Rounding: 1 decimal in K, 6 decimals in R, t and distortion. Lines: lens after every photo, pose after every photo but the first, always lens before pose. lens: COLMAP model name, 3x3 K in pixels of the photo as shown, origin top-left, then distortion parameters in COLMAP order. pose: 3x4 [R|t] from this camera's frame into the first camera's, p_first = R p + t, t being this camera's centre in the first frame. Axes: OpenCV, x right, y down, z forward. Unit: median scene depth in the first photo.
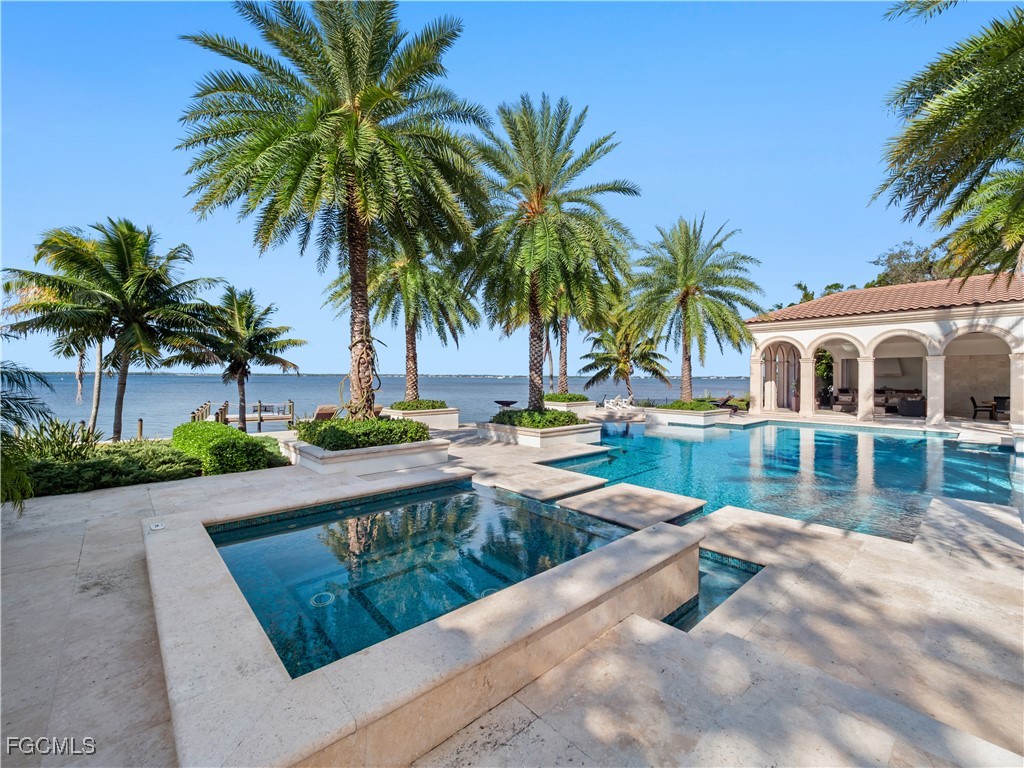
lens RADIAL K [[433.9, 0, 511.1], [0, 433.9, 381.2], [0, 0, 1]] dist [0.002159, 0.000111]
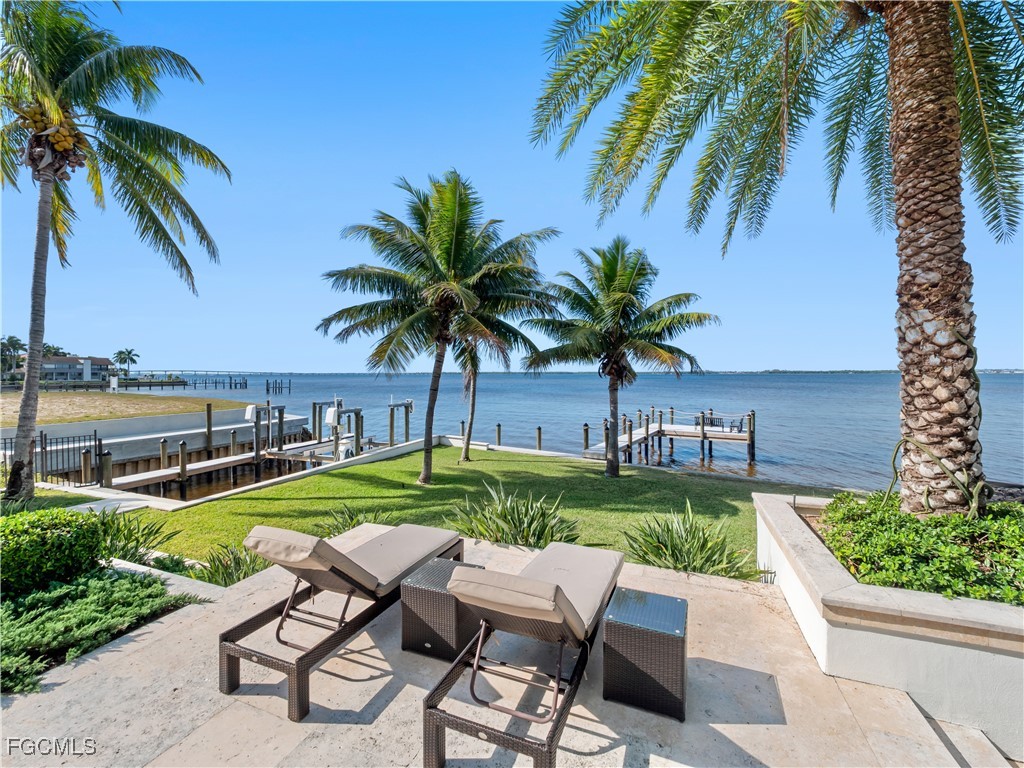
lens RADIAL K [[433.9, 0, 506.6], [0, 433.9, 376.0], [0, 0, 1]] dist [0.002159, 0.000111]
pose [[0.435476, -0.001697, -0.900199, -0.124543], [-0.004128, 0.999984, -0.003882, -0.012884], [0.900191, 0.005407, 0.435462, 0.676906]]
